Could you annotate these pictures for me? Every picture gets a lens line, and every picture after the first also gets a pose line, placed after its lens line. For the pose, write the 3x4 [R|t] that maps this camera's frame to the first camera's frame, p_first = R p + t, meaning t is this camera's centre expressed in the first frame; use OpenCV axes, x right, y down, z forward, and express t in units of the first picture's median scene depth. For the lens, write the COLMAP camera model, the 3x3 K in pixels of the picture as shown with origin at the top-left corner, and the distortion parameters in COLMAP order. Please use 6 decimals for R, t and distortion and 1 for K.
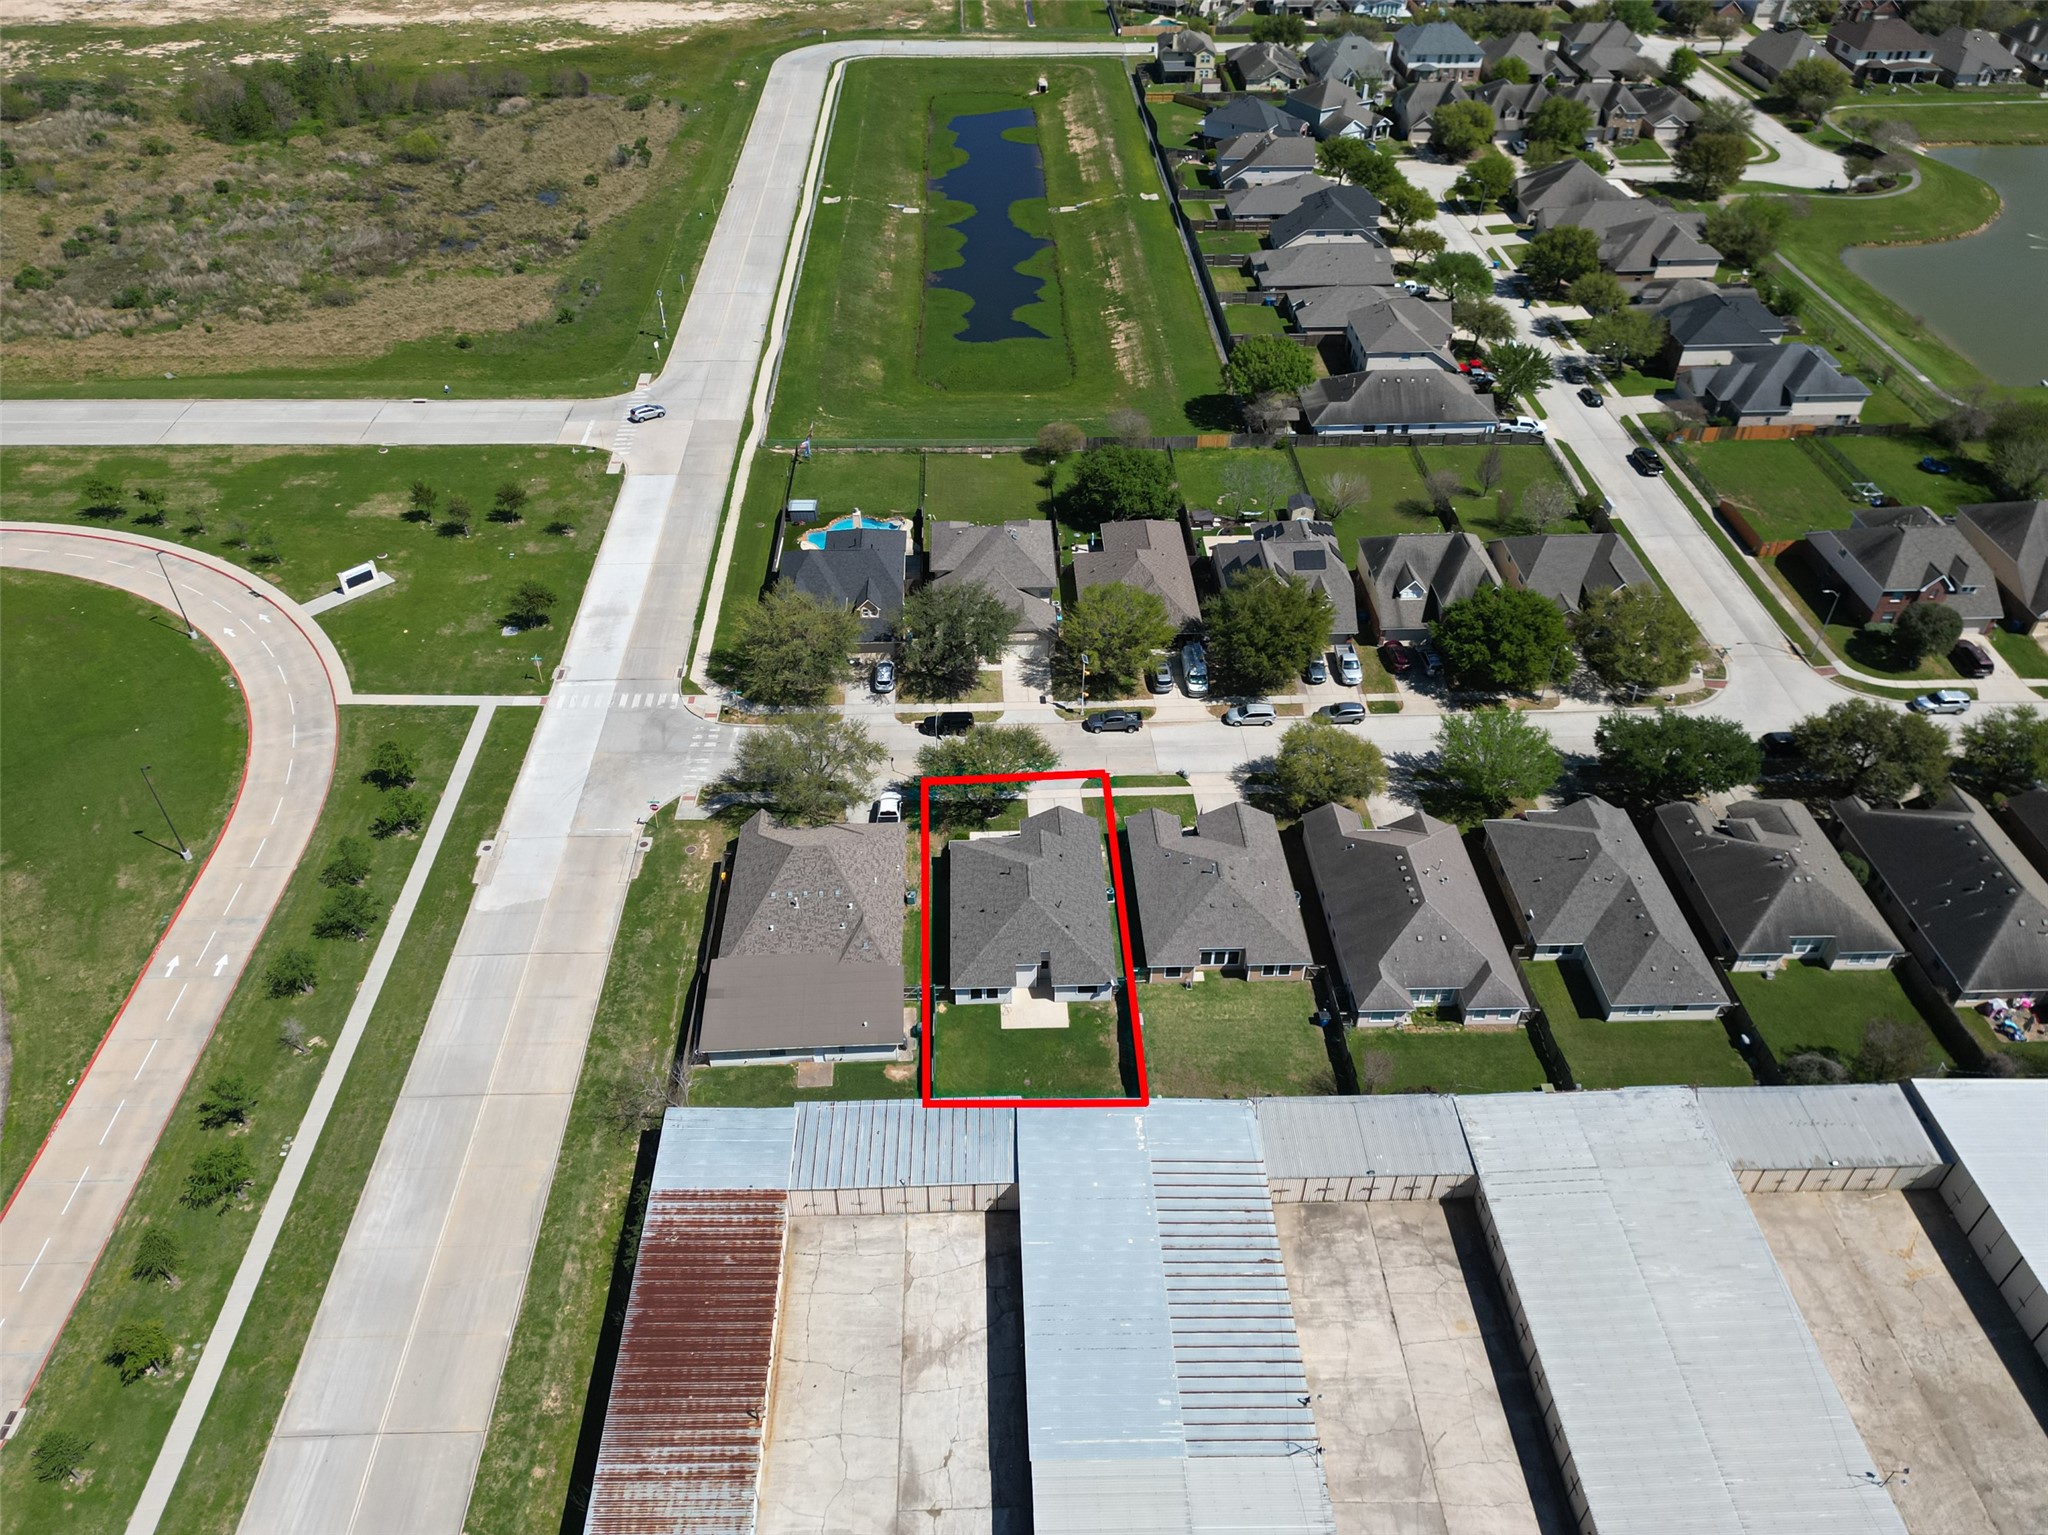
lens RADIAL K [[1420.2, 0, 1027.0], [0, 1420.2, 776.1], [0, 0, 1]] dist [0.075098, -0.073341]
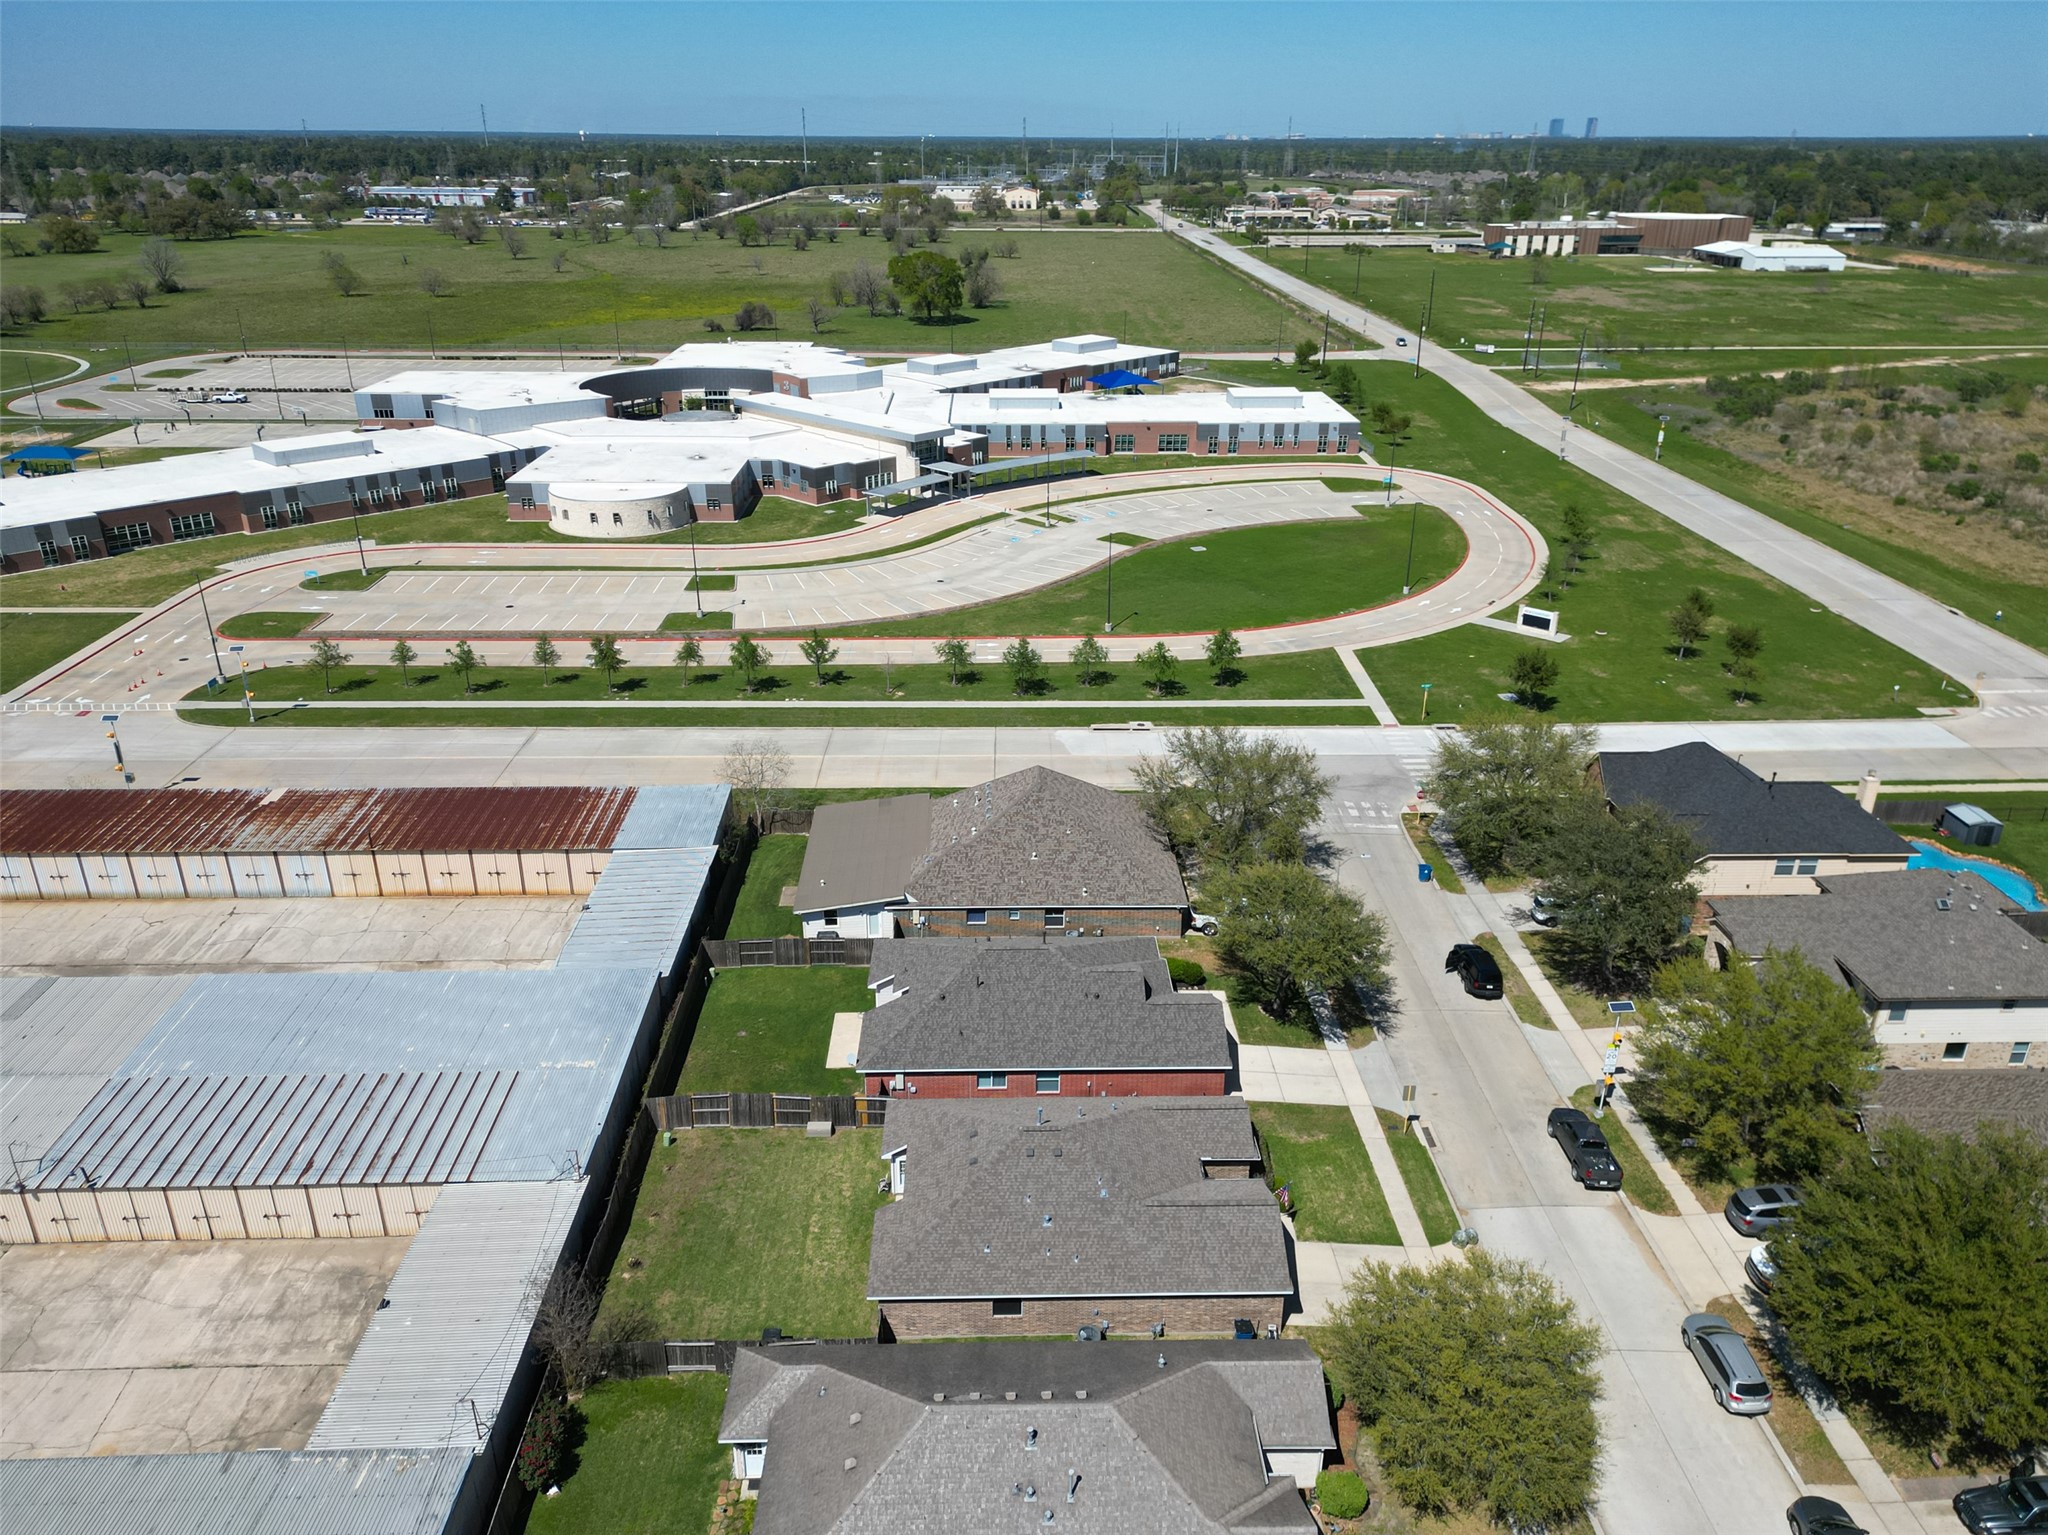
lens RADIAL K [[1433.3, 0, 1017.9], [0, 1433.3, 767.1], [0, 0, 1]] dist [0.071055, -0.055658]
pose [[-0.017931, 0.395253, -0.918397, 0.391986], [-0.645532, 0.696867, 0.312516, -0.132003], [0.763523, 0.598458, 0.242652, 0.514323]]
